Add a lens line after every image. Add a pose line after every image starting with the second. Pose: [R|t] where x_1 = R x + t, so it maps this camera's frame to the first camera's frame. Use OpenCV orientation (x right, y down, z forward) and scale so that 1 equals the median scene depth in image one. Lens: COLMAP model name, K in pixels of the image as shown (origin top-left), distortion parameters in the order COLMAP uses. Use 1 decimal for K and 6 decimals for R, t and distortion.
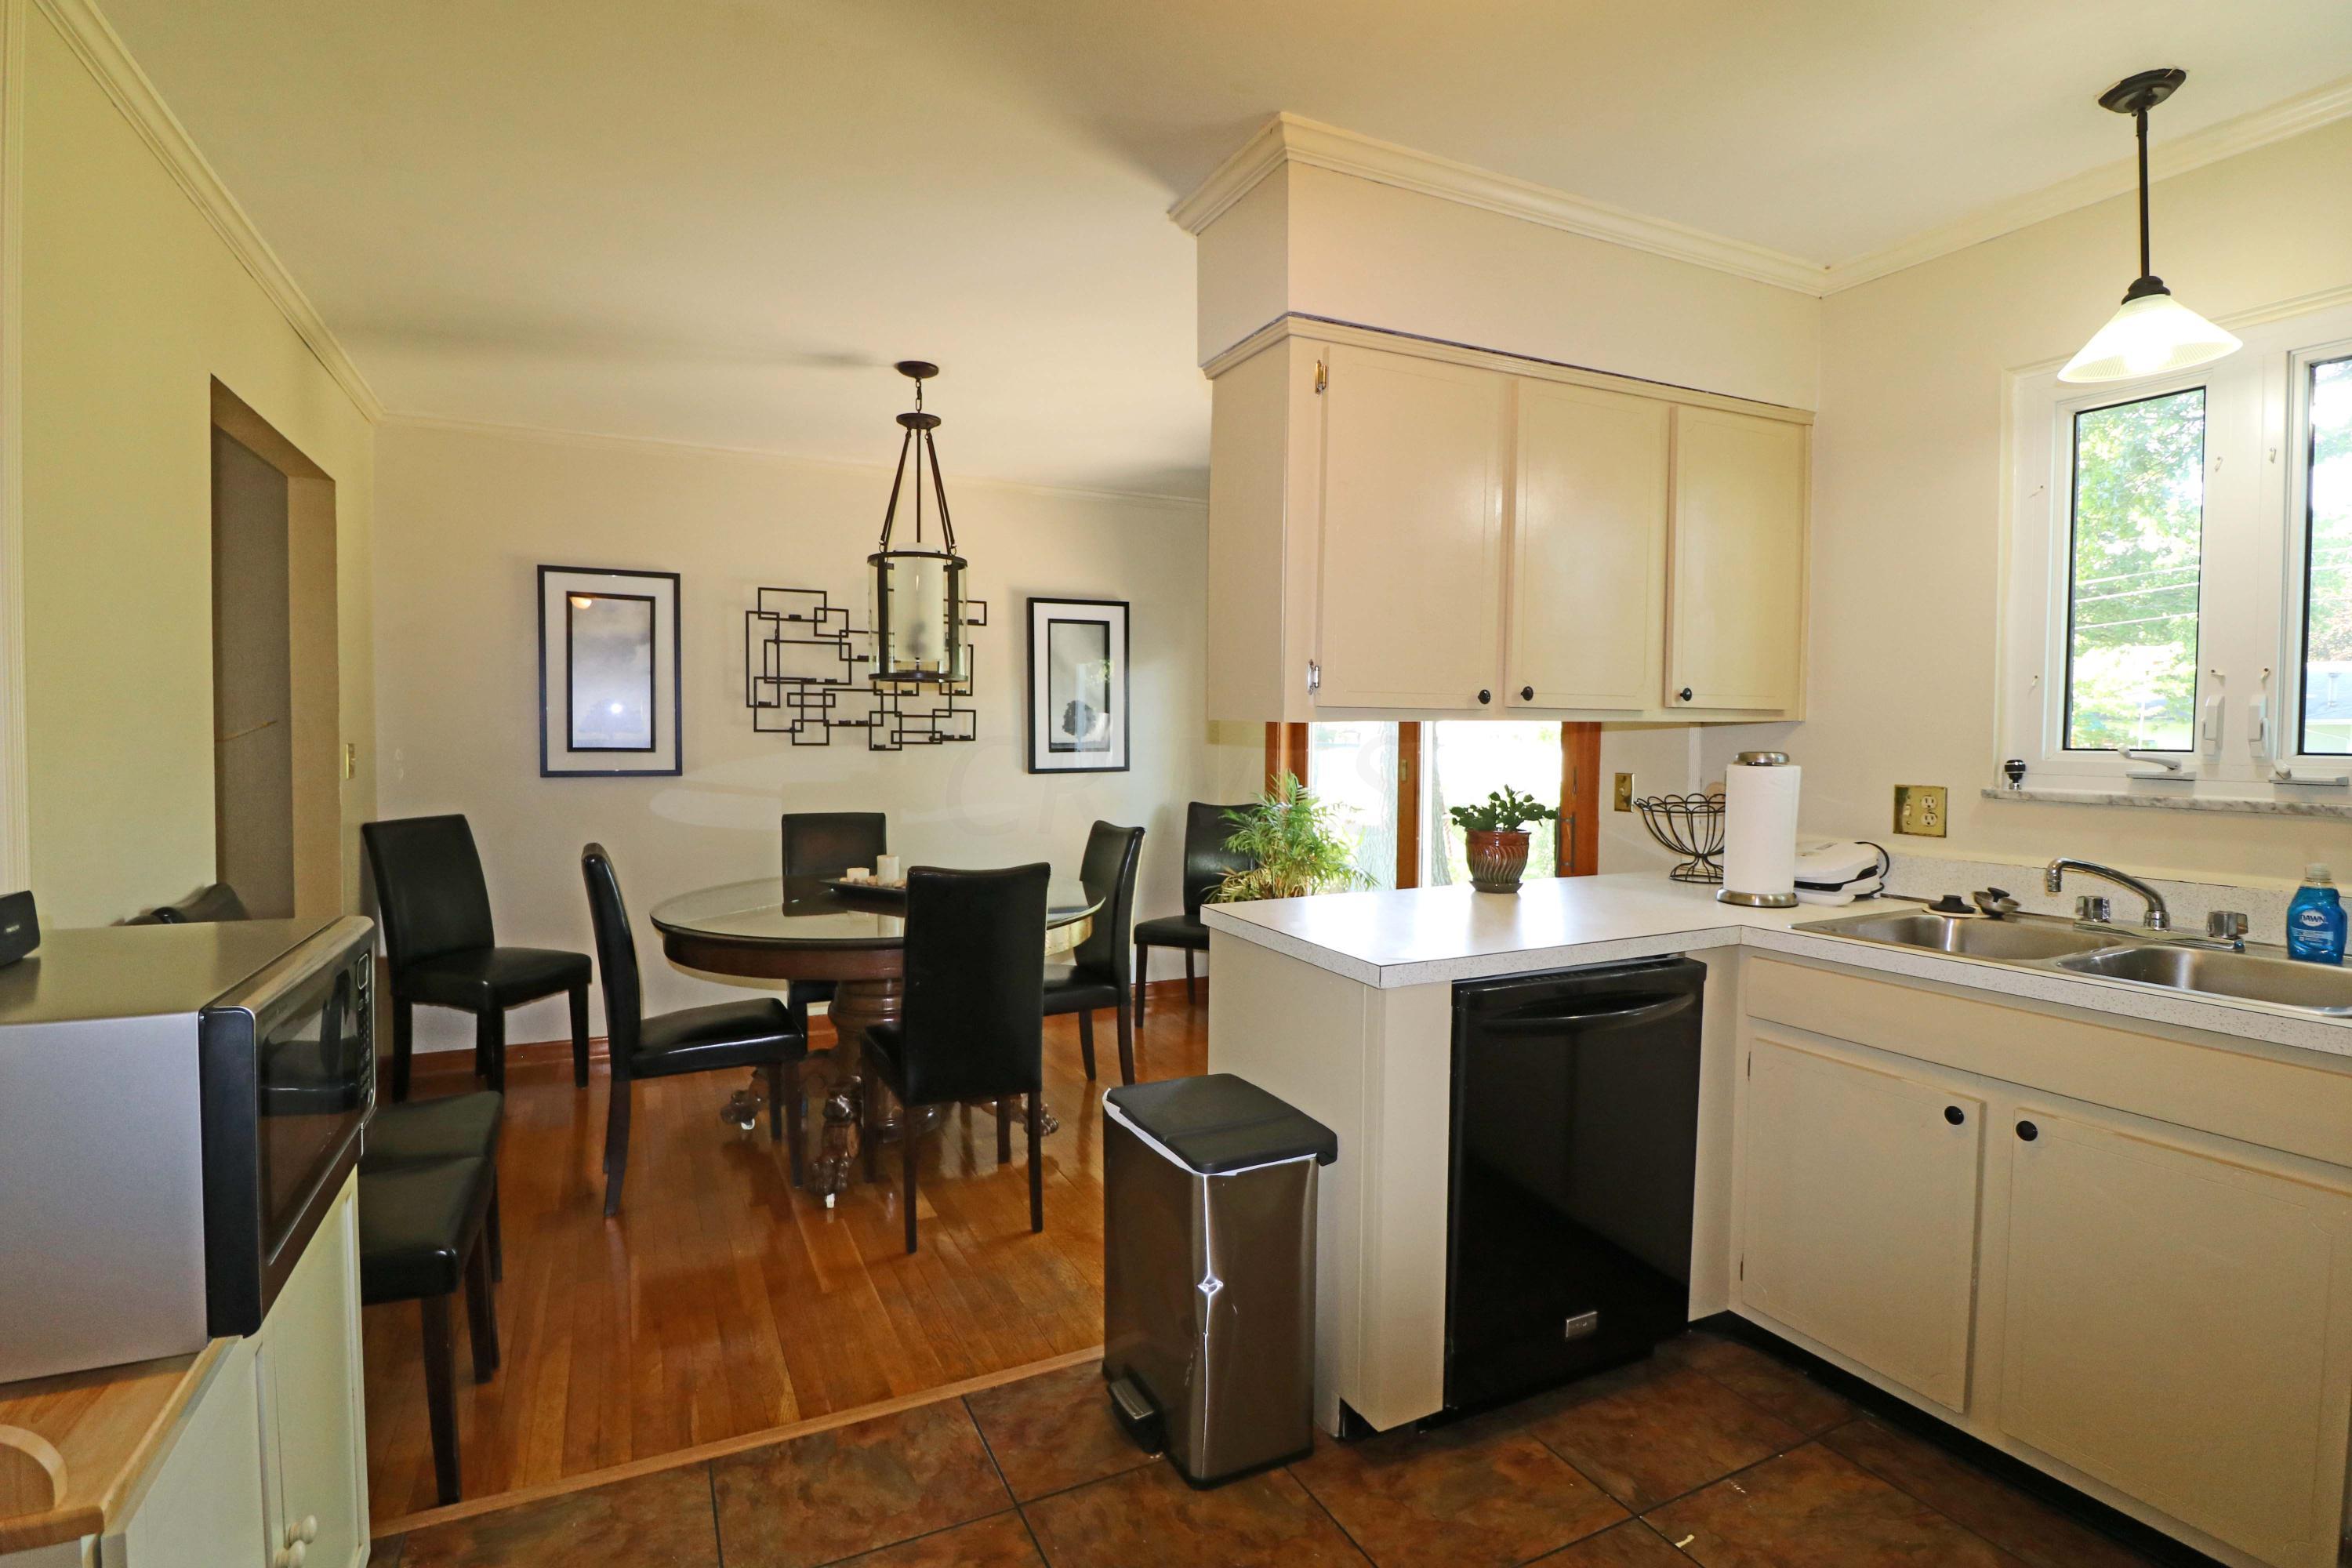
lens RADIAL K [[1145.8, 0, 1176.0], [0, 1145.8, 784.0], [0, 0, 1]] dist [-0.000582, -0.000634]
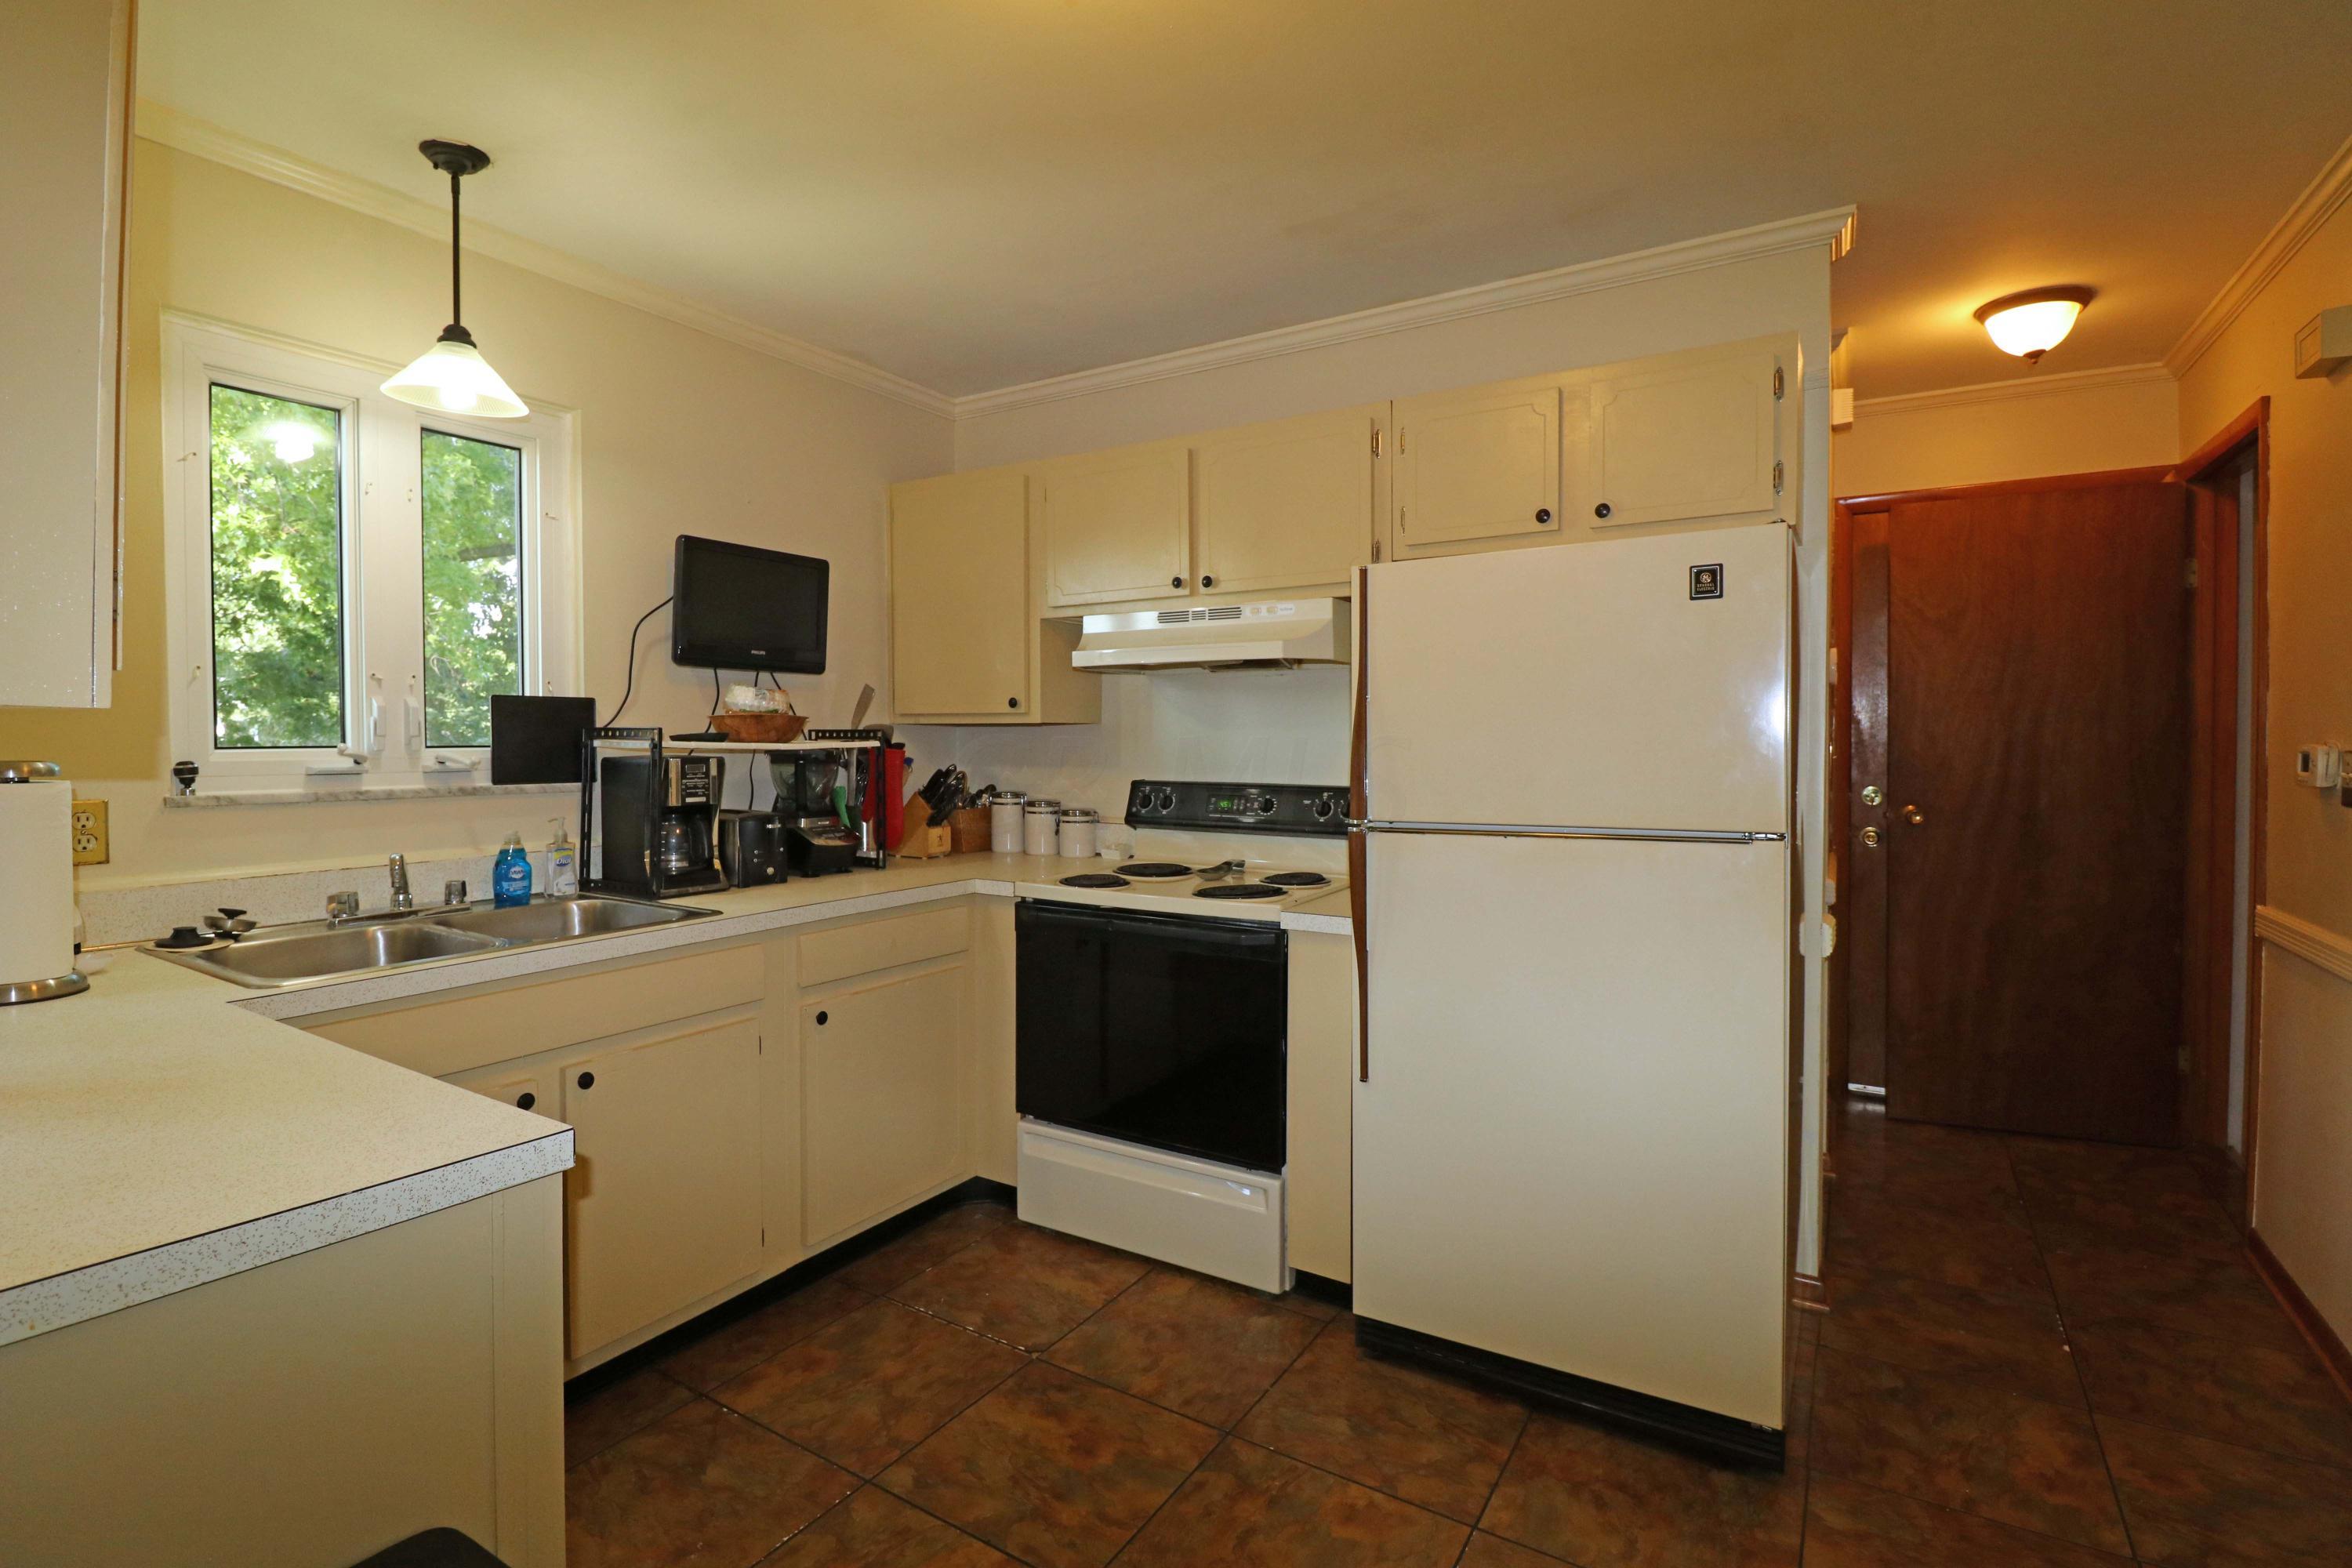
lens RADIAL K [[1114.8, 0, 1167.7], [0, 1114.8, 760.9], [0, 0, 1]] dist [-0.001690, -0.000795]
pose [[-0.522829, -0.027255, 0.852002, -0.198393], [0.032723, 0.998110, 0.052010, -0.022073], [-0.851809, 0.055072, -0.520949, 0.432833]]
